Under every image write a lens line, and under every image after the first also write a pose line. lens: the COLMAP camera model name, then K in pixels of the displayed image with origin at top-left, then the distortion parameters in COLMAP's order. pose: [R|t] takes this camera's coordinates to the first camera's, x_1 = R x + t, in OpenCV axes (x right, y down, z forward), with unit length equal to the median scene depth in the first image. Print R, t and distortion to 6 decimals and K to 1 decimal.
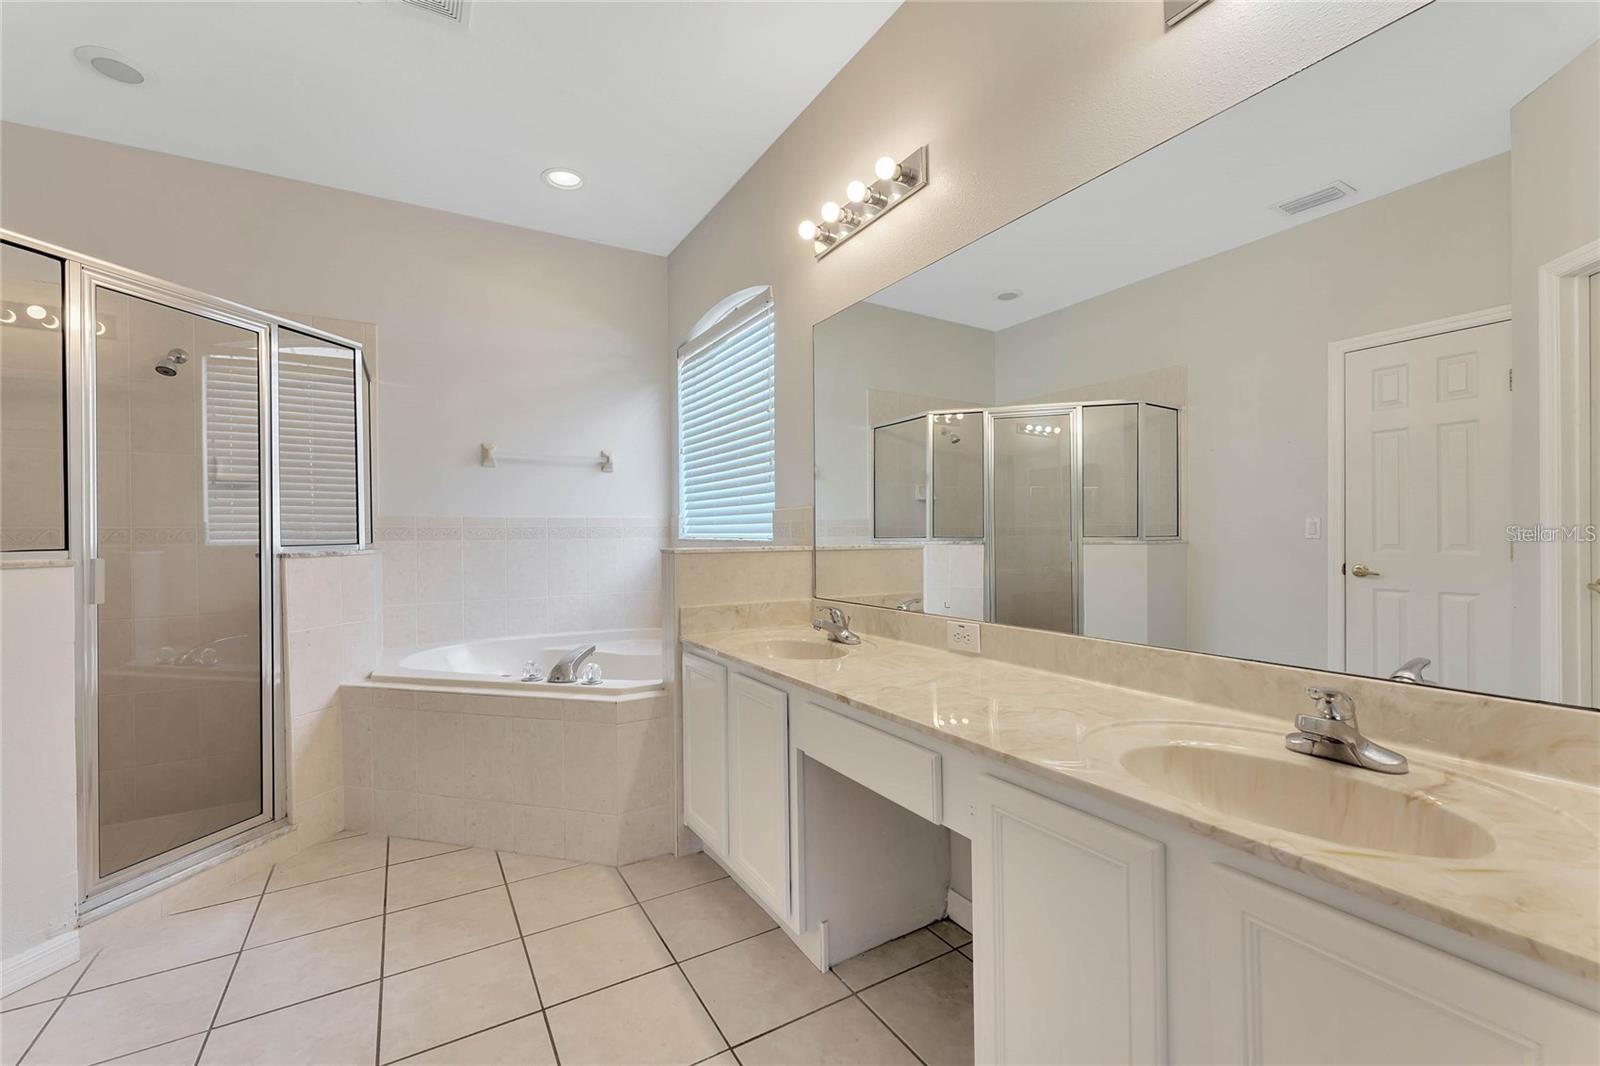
lens RADIAL K [[675.7, 0, 803.2], [0, 675.7, 539.4], [0, 0, 1]] dist [0.003438, 0.000242]
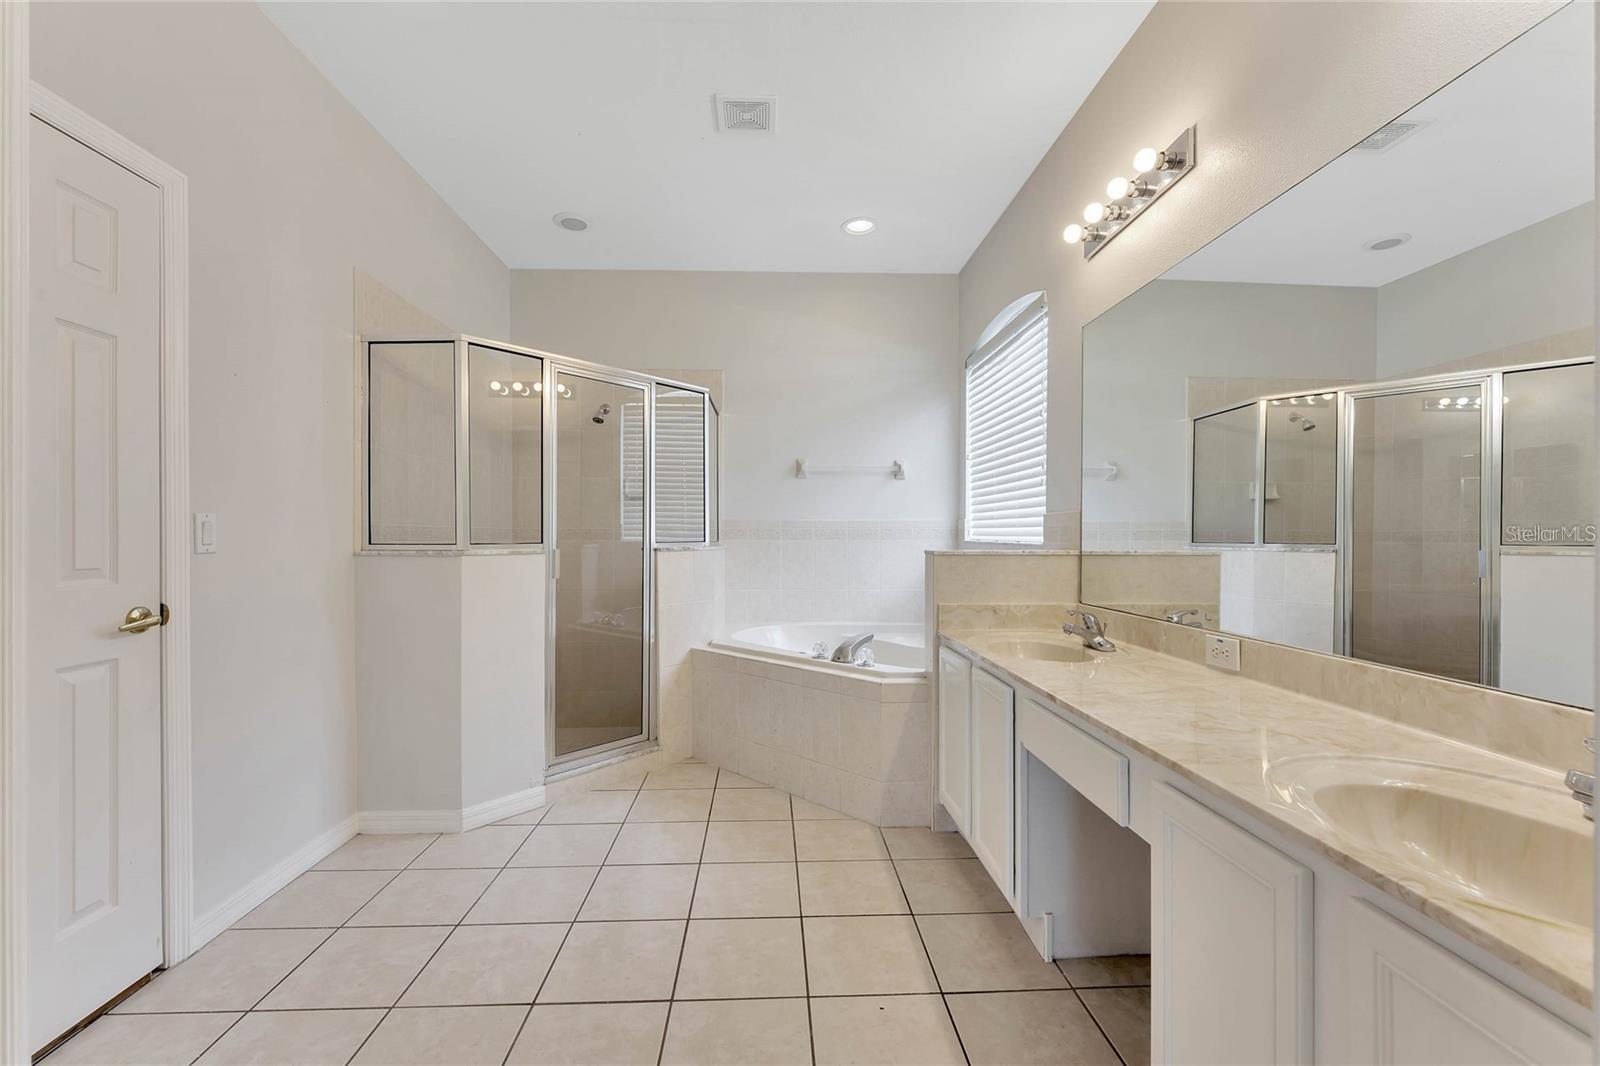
lens RADIAL K [[675.7, 0, 798.5], [0, 675.7, 538.7], [0, 0, 1]] dist [0.003438, 0.000242]
pose [[0.880670, 0.011967, -0.473579, 0.136860], [-0.012496, 0.999920, 0.002030, -0.004739], [0.473566, 0.004130, 0.880749, -0.074576]]
